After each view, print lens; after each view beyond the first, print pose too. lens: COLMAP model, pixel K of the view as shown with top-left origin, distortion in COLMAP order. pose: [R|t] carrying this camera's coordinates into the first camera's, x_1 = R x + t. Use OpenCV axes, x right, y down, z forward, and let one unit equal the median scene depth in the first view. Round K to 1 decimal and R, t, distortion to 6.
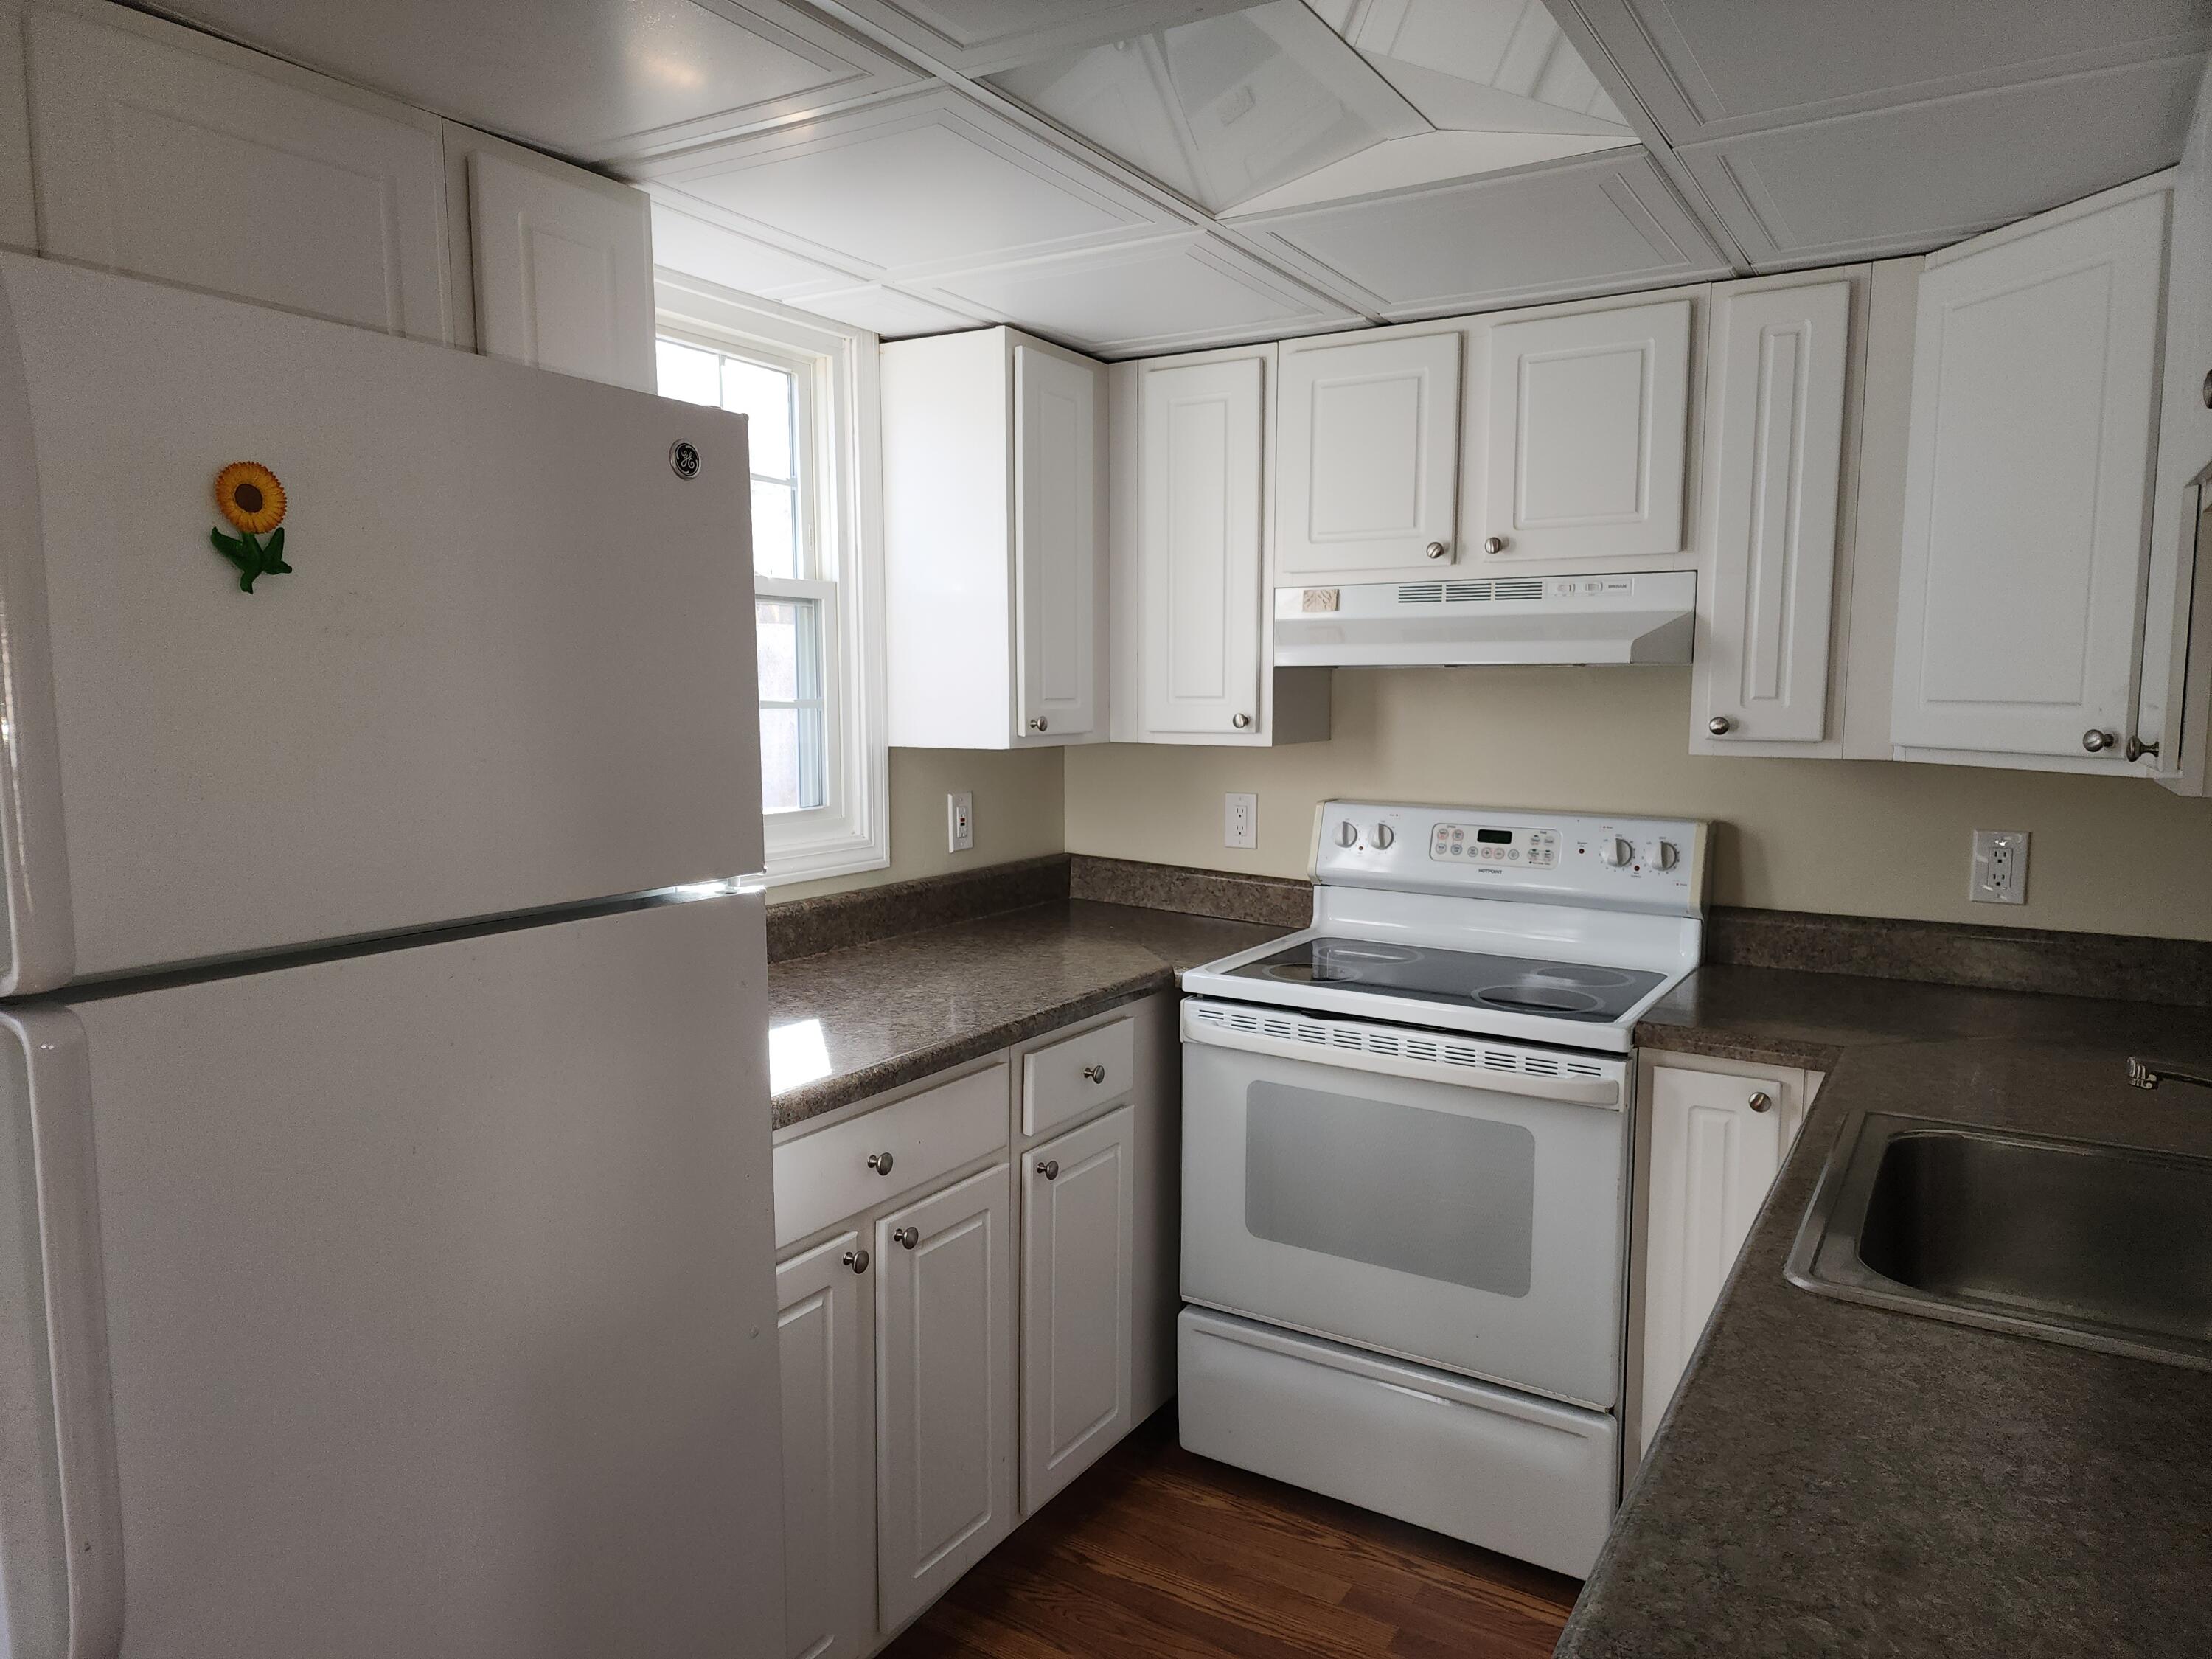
lens RADIAL K [[1480.2, 0, 1101.9], [0, 1480.2, 832.9], [0, 0, 1]] dist [0.083827, -0.068689]
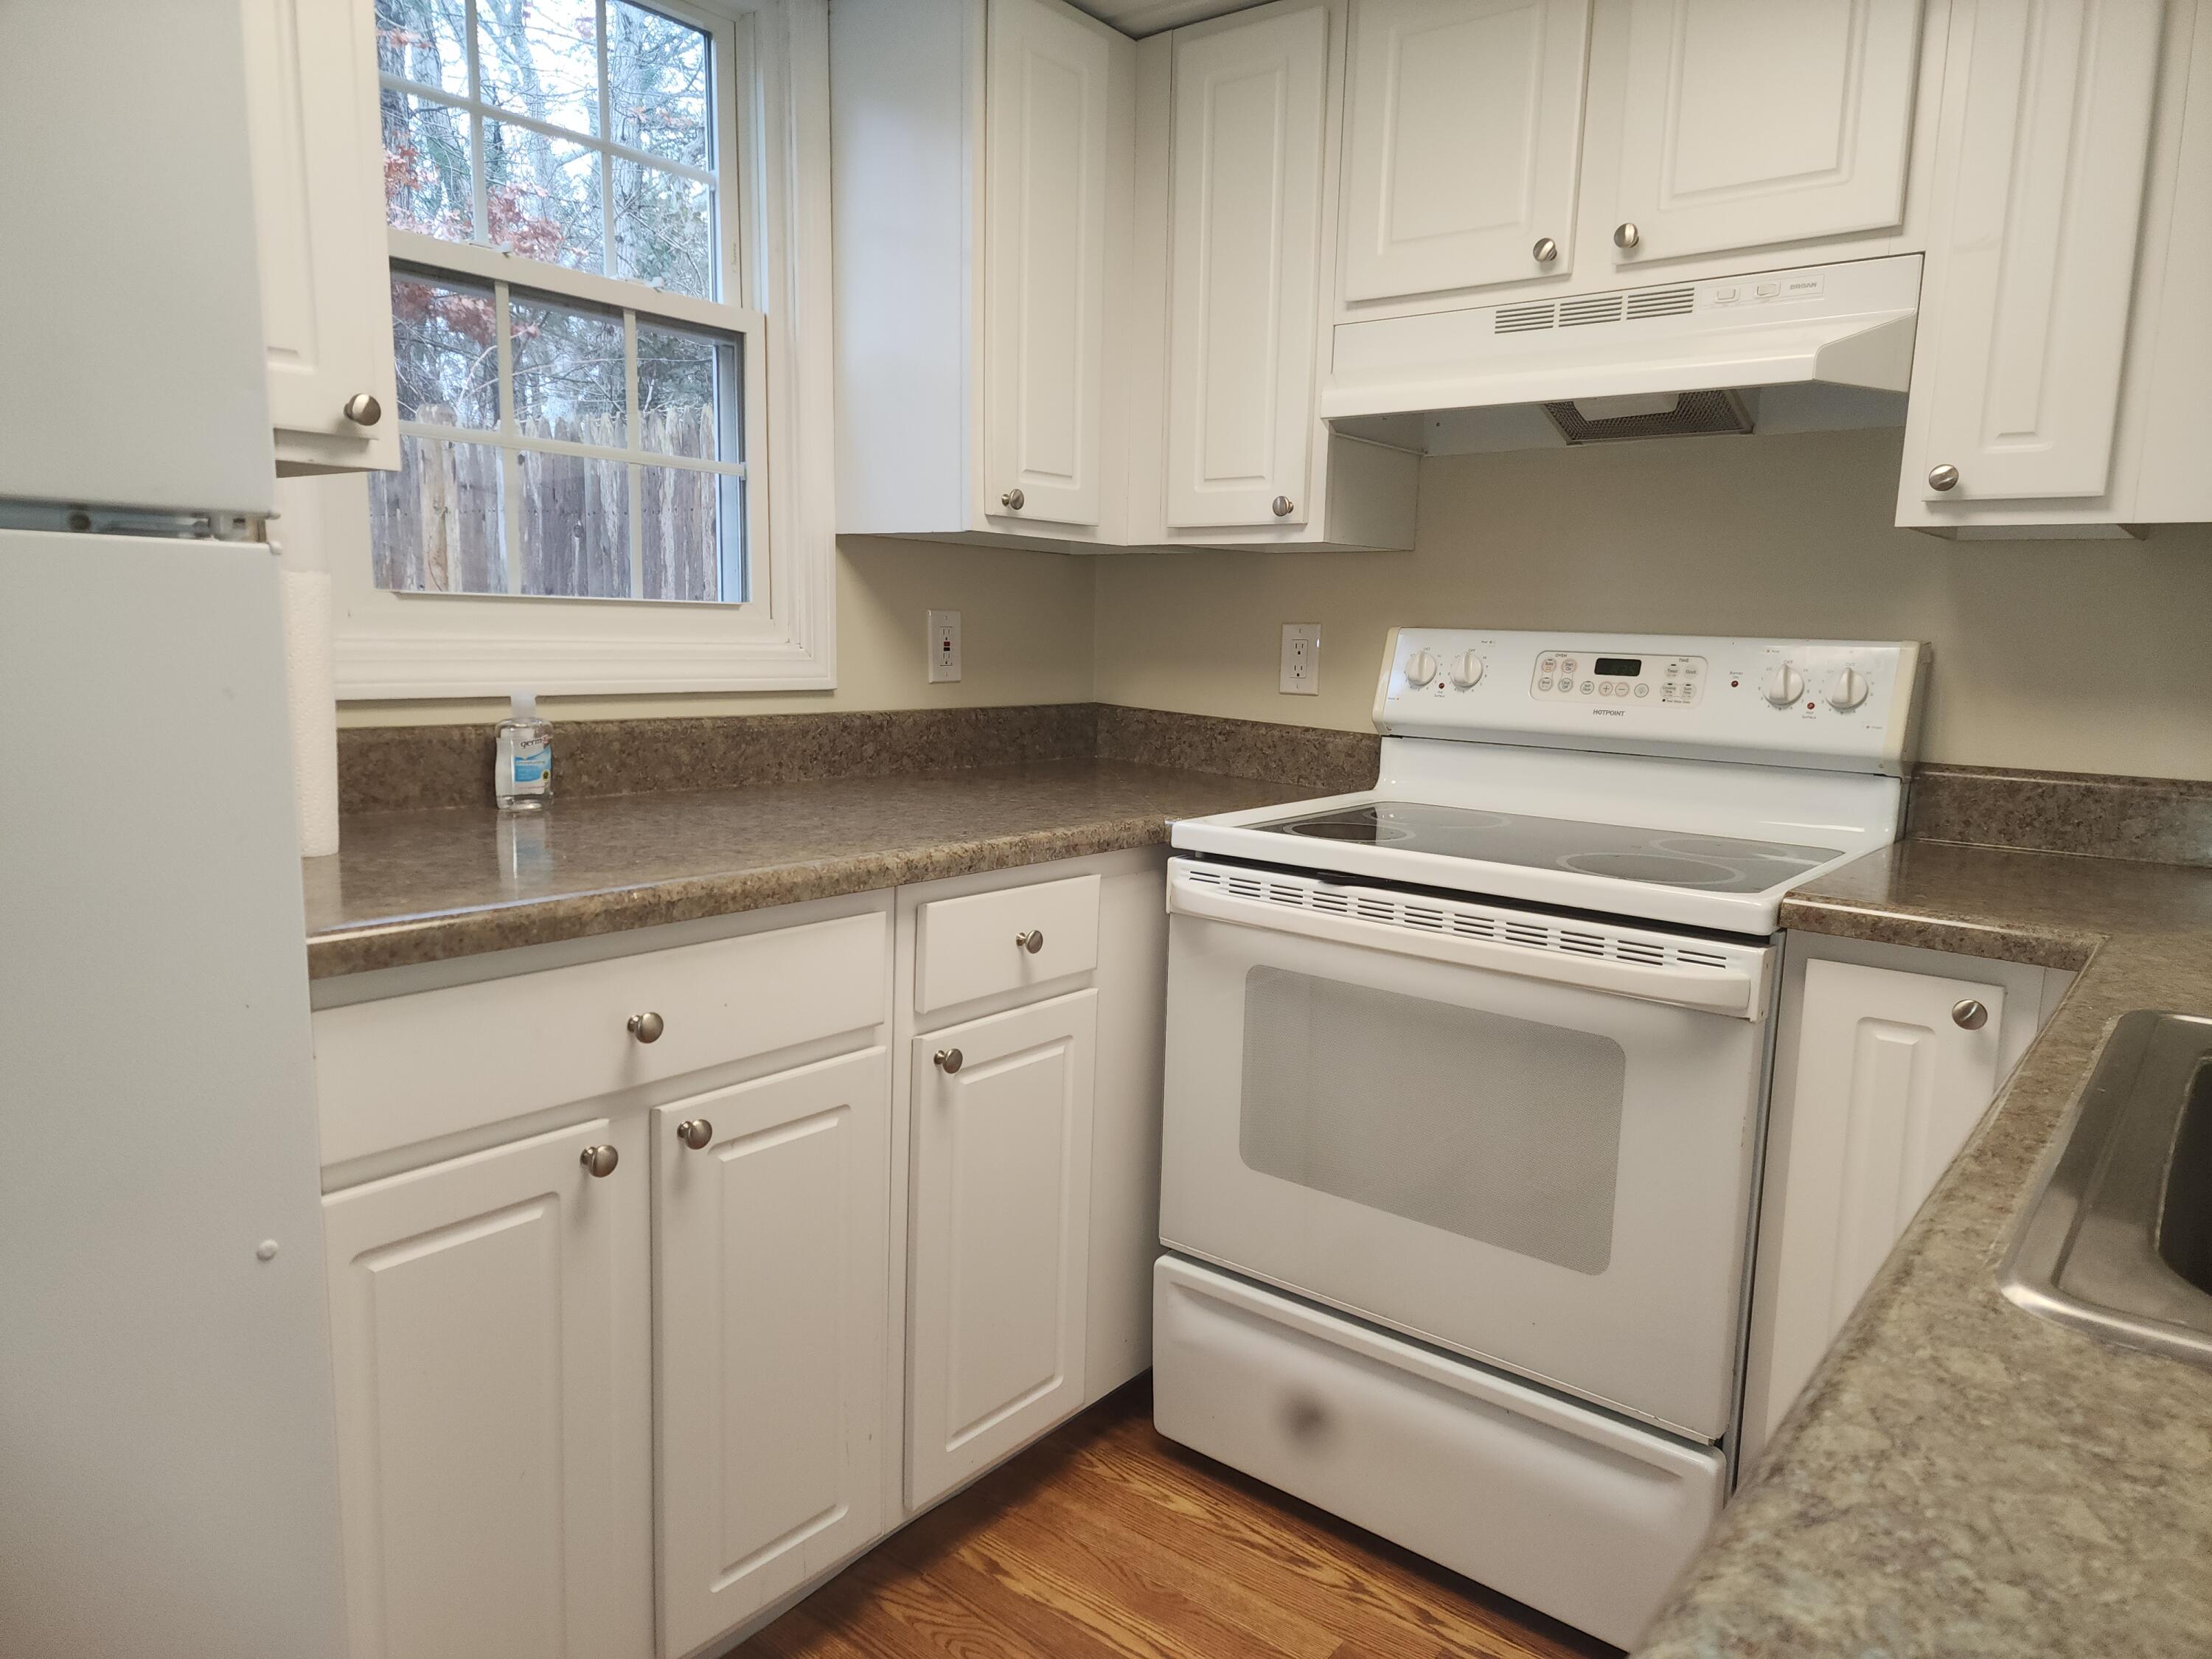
lens RADIAL K [[1462.4, 0, 1115.1], [0, 1462.4, 841.6], [0, 0, 1]] dist [0.075613, -0.066712]
pose [[0.992331, 0.039856, -0.117005, 0.110791], [-0.034761, 0.998370, 0.045268, 0.069850], [0.118618, -0.040854, 0.992099, 0.247466]]
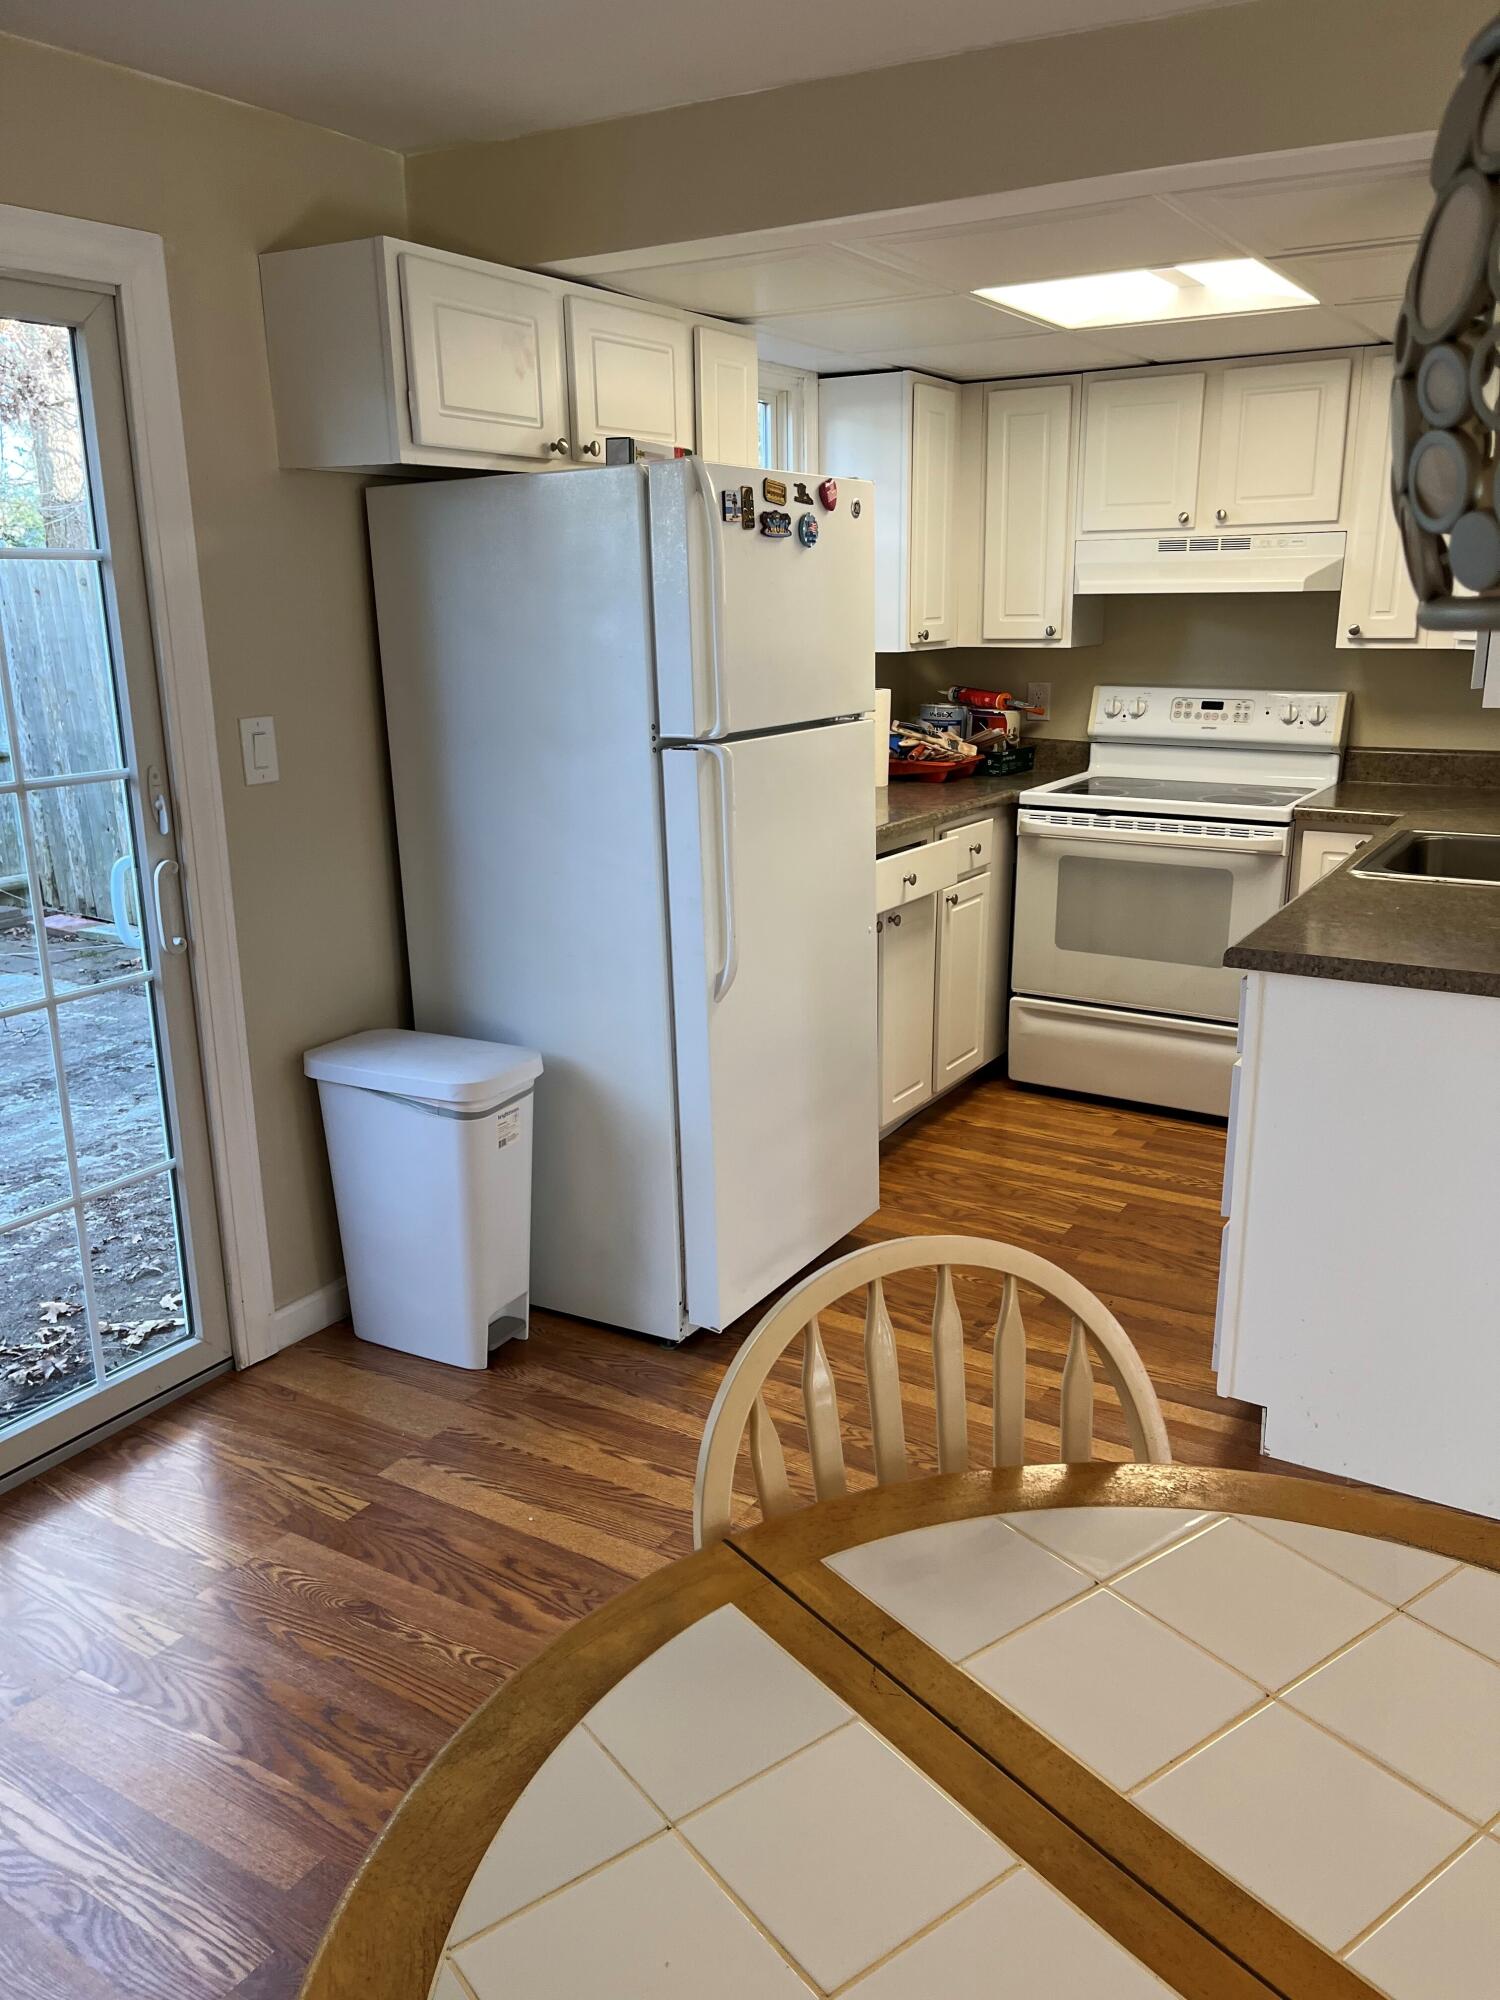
lens RADIAL K [[1519.9, 0, 756.4], [0, 1519.9, 1013.1], [0, 0, 1]] dist [0.064219, -0.087473]
pose [[0.999905, -0.012419, -0.005908, -0.222557], [0.013232, 0.985840, 0.167164, 0.049120], [0.003748, -0.167226, 0.985911, -0.678799]]
